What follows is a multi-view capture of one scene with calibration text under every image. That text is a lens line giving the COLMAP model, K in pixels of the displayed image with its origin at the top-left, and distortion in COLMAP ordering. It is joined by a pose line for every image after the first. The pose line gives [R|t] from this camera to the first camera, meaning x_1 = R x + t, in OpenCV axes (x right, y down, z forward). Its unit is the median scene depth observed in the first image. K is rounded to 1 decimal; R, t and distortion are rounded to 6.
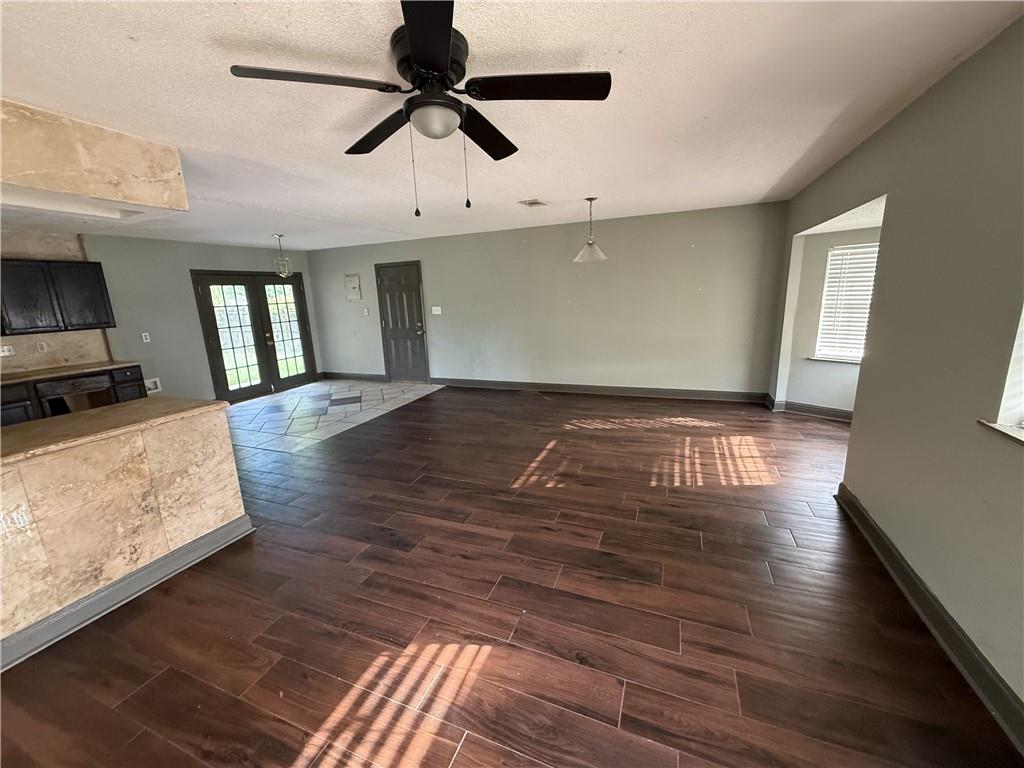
lens RADIAL K [[409.8, 0, 516.6], [0, 409.8, 383.2], [0, 0, 1]] dist [-0.002814, 0.000227]
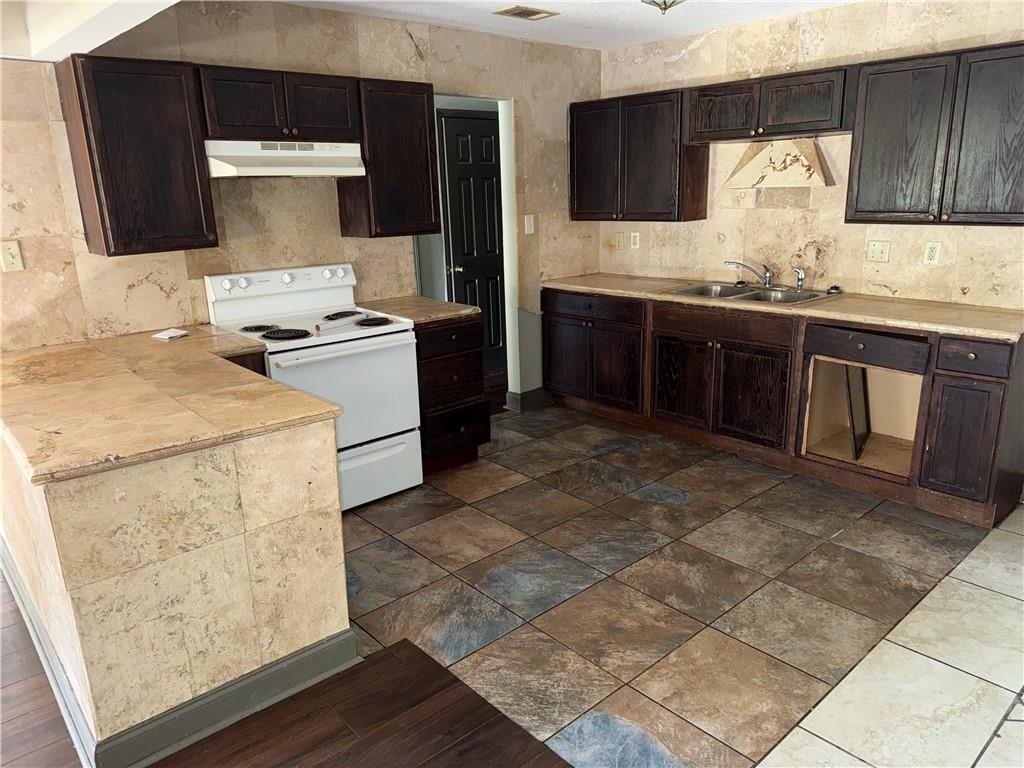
lens RADIAL K [[719.4, 0, 513.7], [0, 719.4, 392.5], [0, 0, 1]] dist [0.029607, -0.046816]
pose [[-0.437118, 0.295095, -0.849616, -0.219534], [-0.156401, 0.905311, 0.394906, -0.190599], [0.885701, 0.305502, -0.349574, 0.901207]]
